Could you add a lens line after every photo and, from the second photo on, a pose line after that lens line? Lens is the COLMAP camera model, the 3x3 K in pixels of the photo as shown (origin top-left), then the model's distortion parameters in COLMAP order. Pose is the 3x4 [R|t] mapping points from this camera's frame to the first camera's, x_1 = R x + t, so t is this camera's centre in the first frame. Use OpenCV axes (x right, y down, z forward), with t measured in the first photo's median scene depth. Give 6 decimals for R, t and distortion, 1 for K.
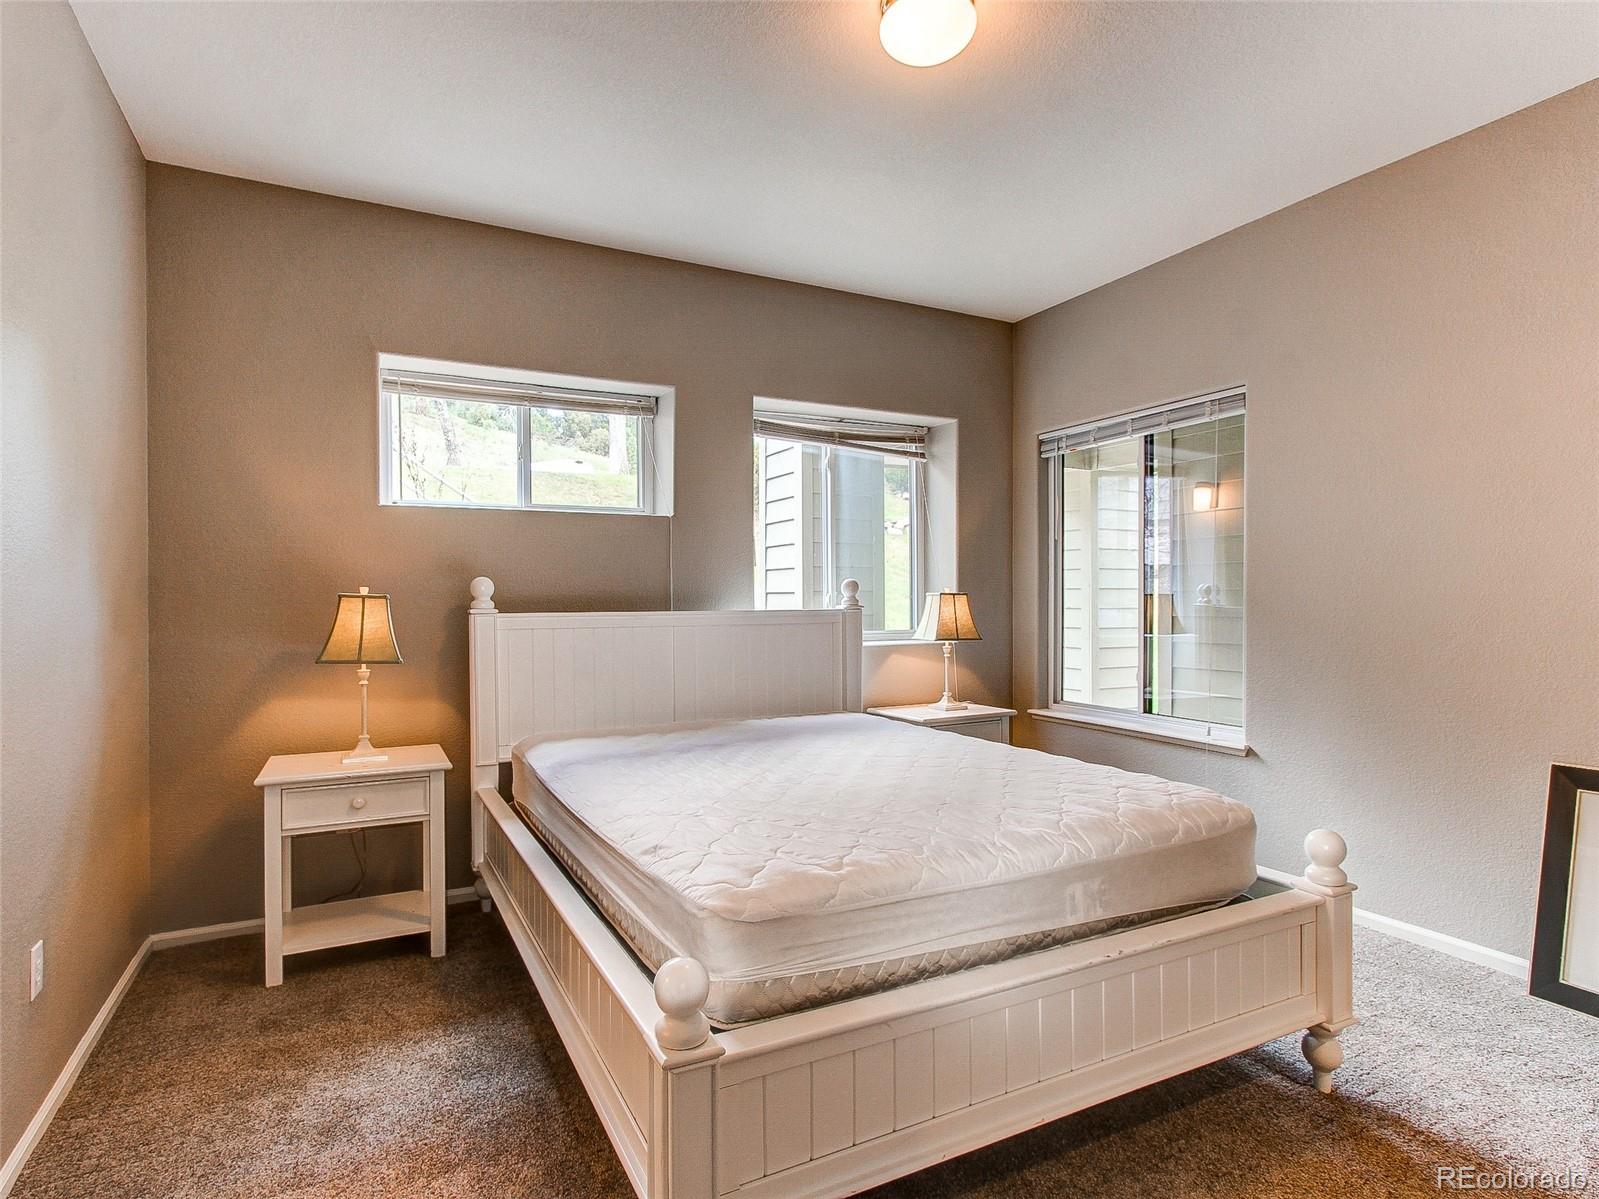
lens RADIAL K [[842.8, 0, 791.5], [0, 842.8, 595.6], [0, 0, 1]] dist [0.002570, 0.000794]
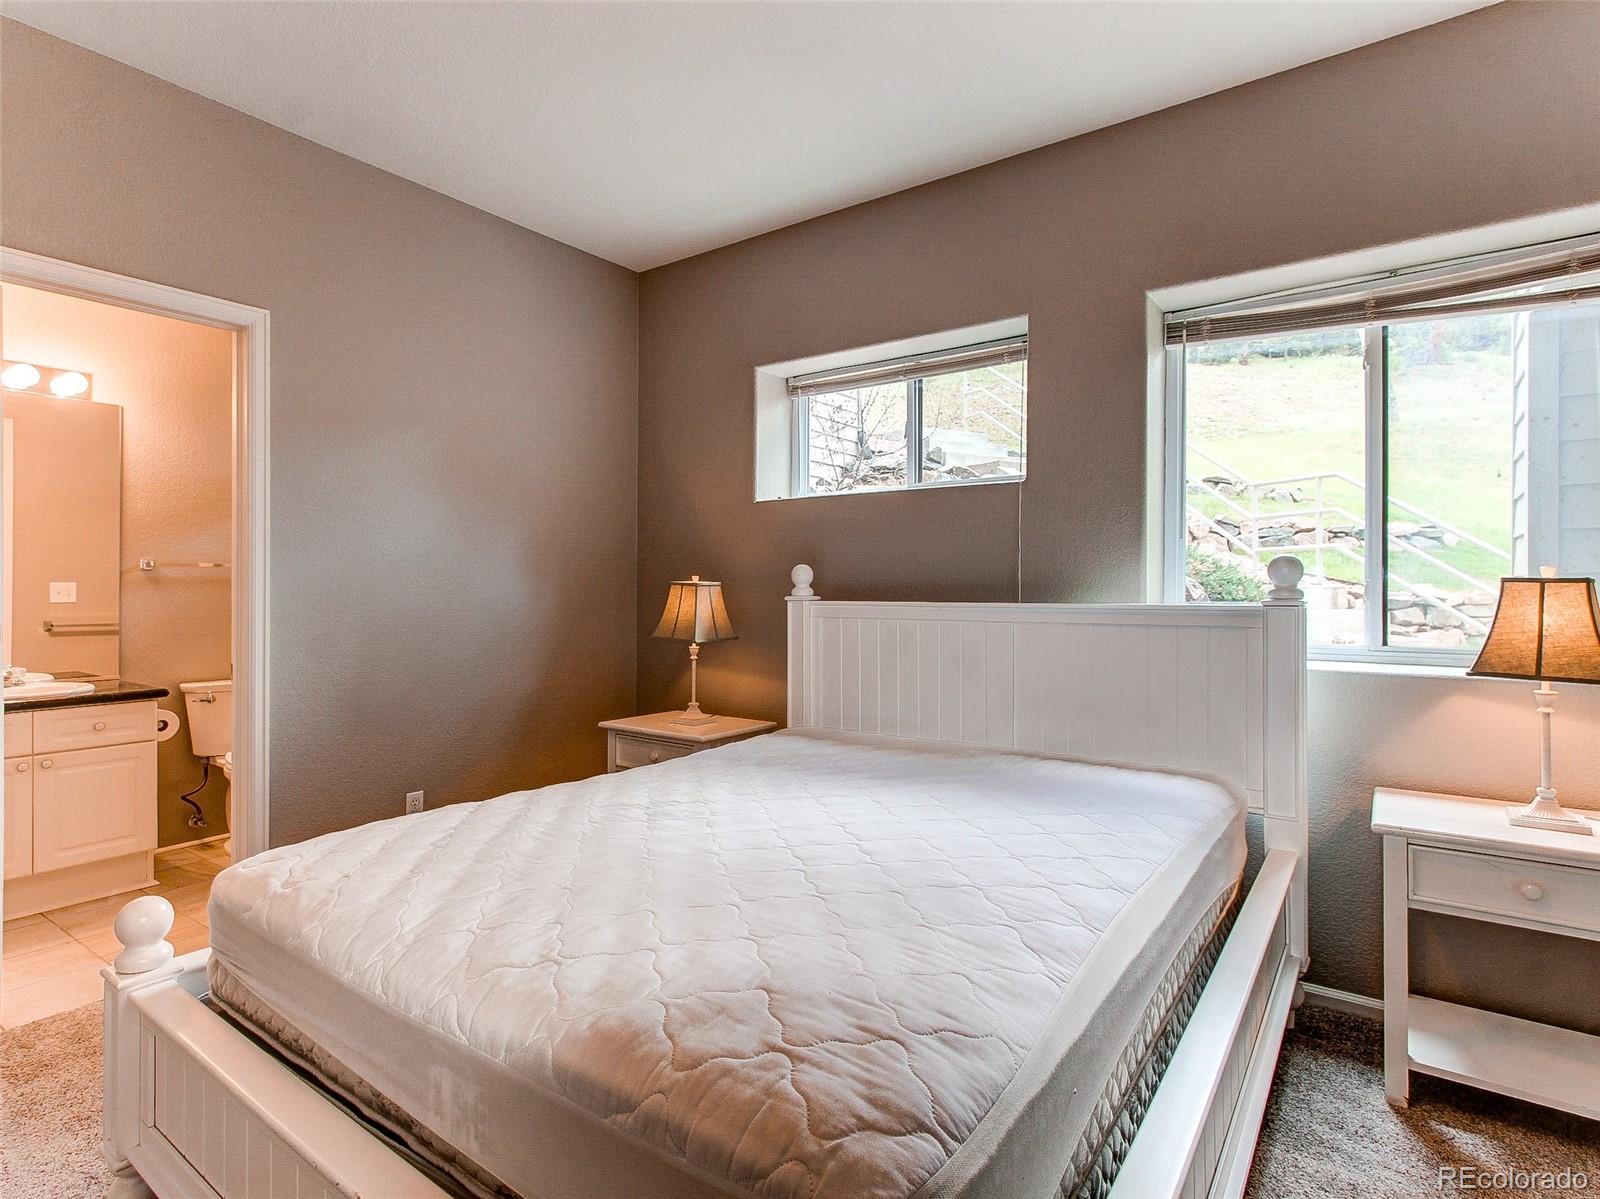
lens RADIAL K [[843.3, 0, 792.0], [0, 843.3, 595.6], [0, 0, 1]] dist [0.002570, 0.000794]
pose [[0.464245, 0.013451, -0.885605, 0.463072], [0.003070, 0.999854, 0.016796, -0.001391], [0.885701, -0.010516, 0.464136, 0.459184]]
